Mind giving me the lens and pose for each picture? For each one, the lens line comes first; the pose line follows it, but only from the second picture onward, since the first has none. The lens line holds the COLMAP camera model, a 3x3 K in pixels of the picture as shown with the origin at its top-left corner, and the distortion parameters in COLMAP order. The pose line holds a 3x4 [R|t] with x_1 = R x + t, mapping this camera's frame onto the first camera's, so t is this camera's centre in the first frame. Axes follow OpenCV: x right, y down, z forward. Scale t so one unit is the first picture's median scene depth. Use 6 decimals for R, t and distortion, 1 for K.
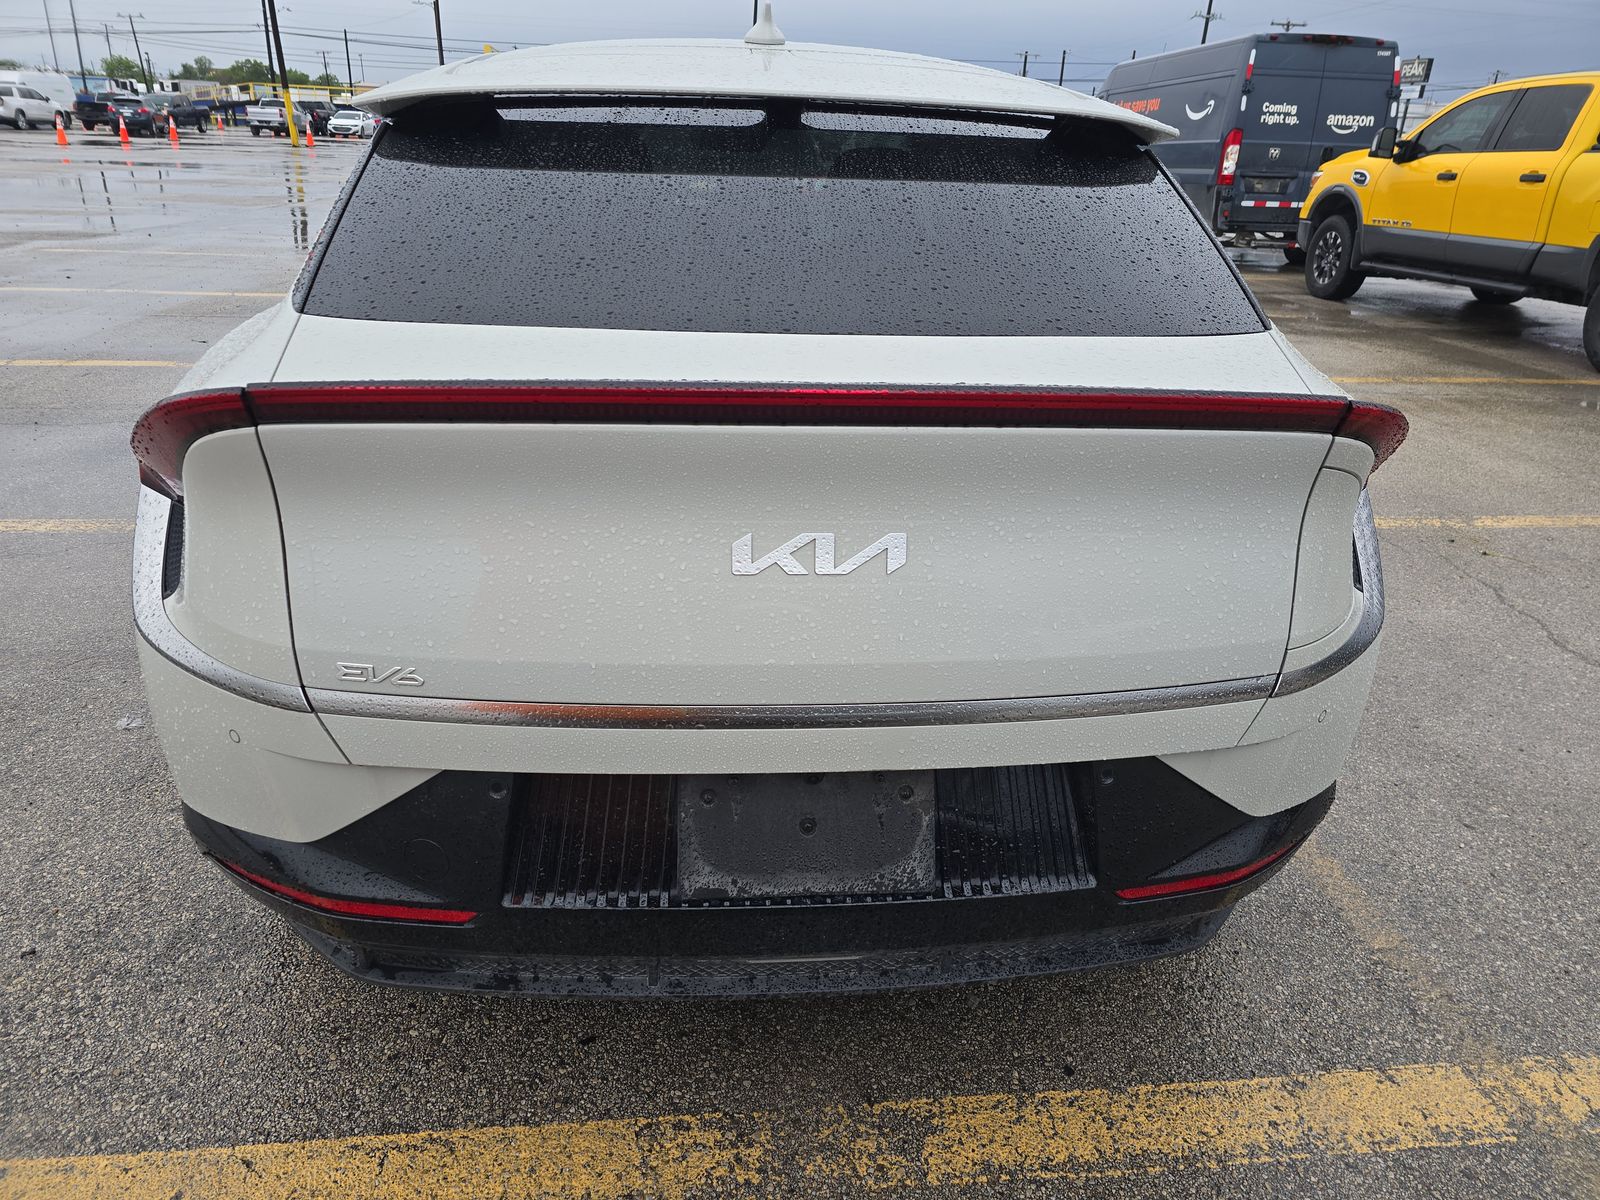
lens RADIAL K [[1069.6, 0, 800.0], [0, 1069.6, 600.0], [0, 0, 1]] dist [0.051686, -0.049196]
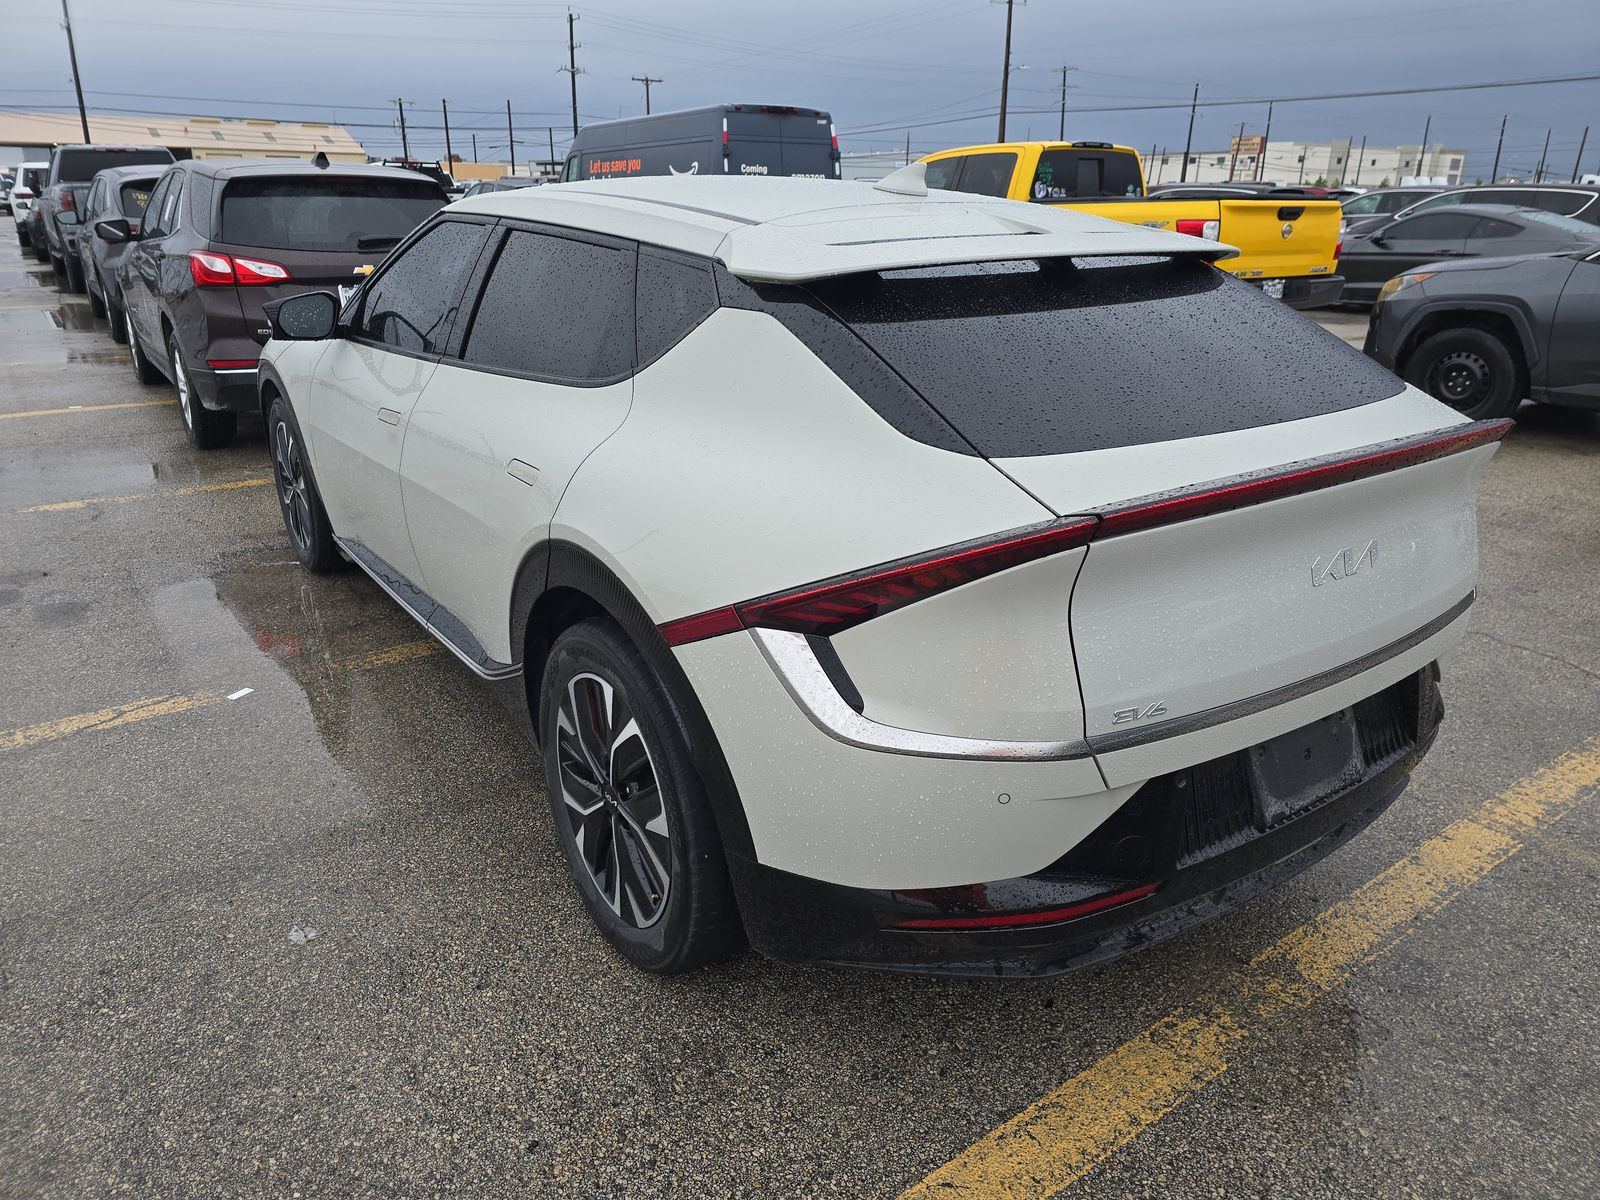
lens RADIAL K [[1069.6, 0, 800.0], [0, 1069.6, 600.0], [0, 0, 1]] dist [0.051686, -0.049196]
pose [[0.867541, -0.200146, 0.455318, -0.910176], [0.215956, 0.976243, 0.017657, -0.124458], [-0.448035, 0.083010, 0.890154, -0.006342]]
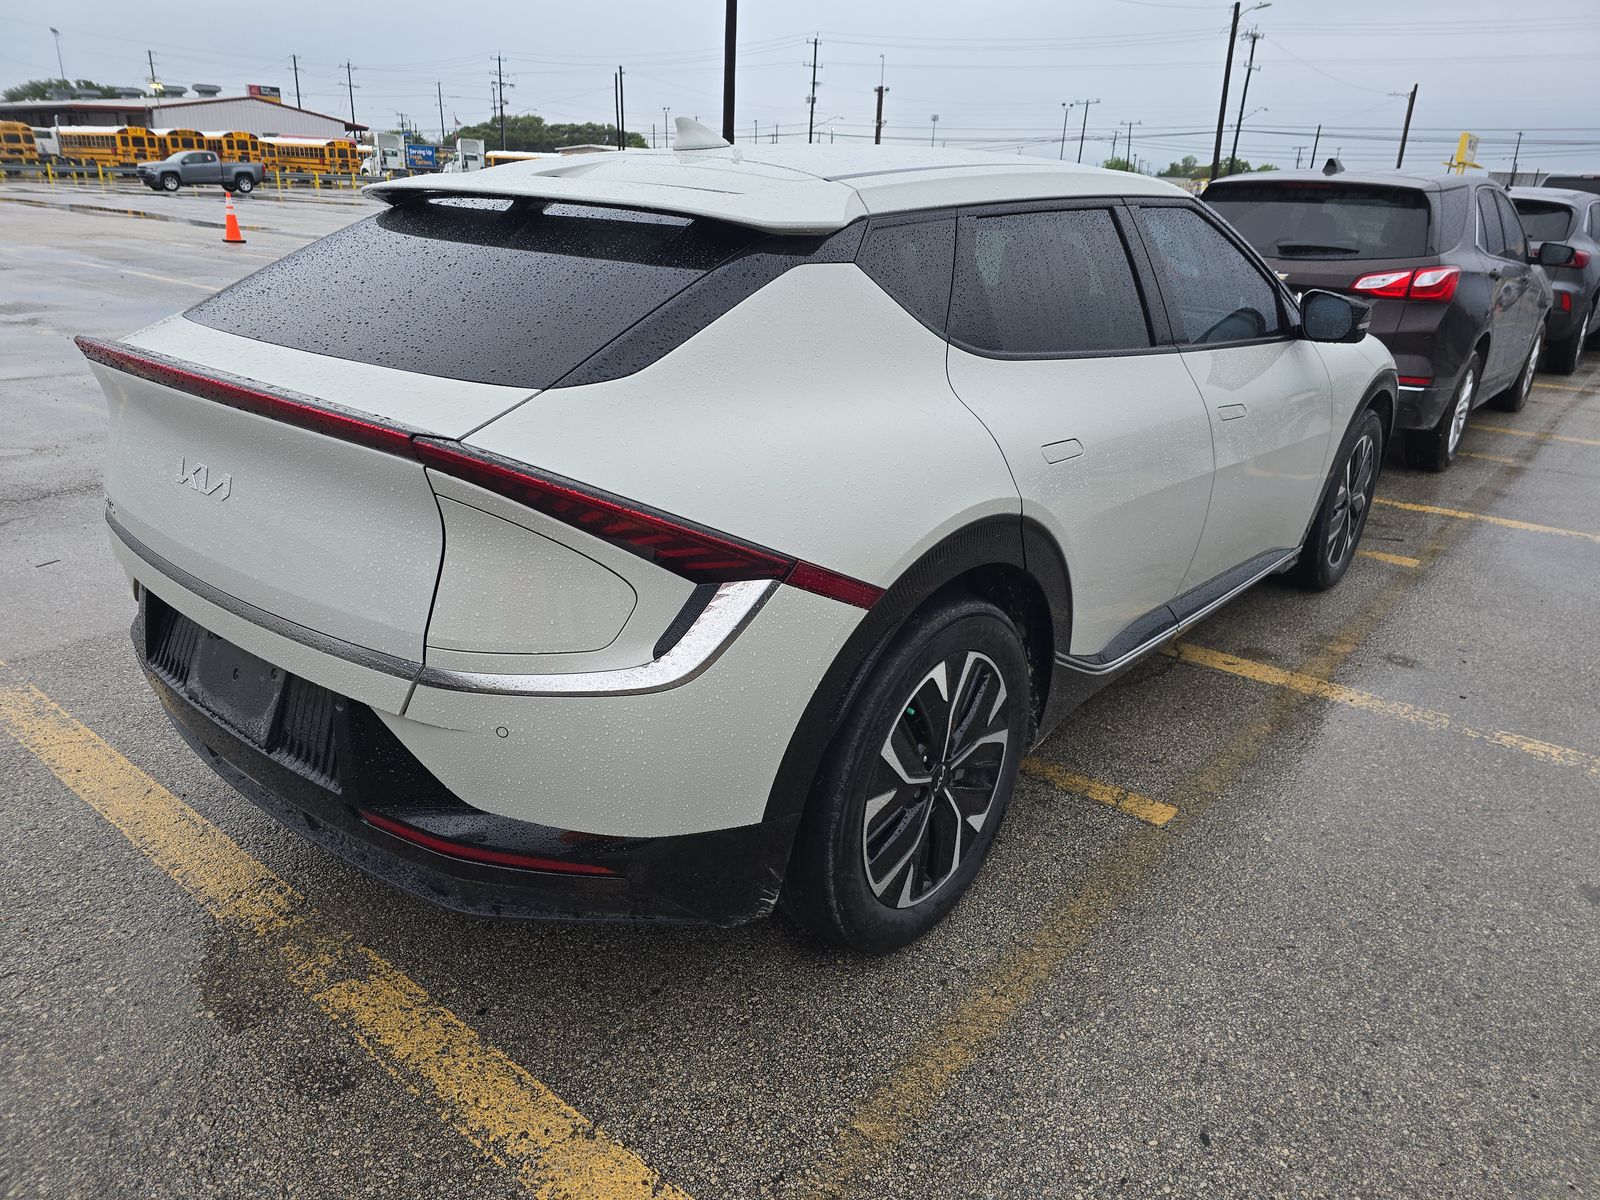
lens RADIAL K [[1078.9, 0, 806.3], [0, 1078.9, 612.8], [0, 0, 1]] dist [0.053900, -0.050051]
pose [[0.706031, 0.251165, -0.662145, 1.141246], [-0.294495, 0.954446, 0.048026, -0.125782], [0.644044, 0.161090, 0.747835, 0.284122]]
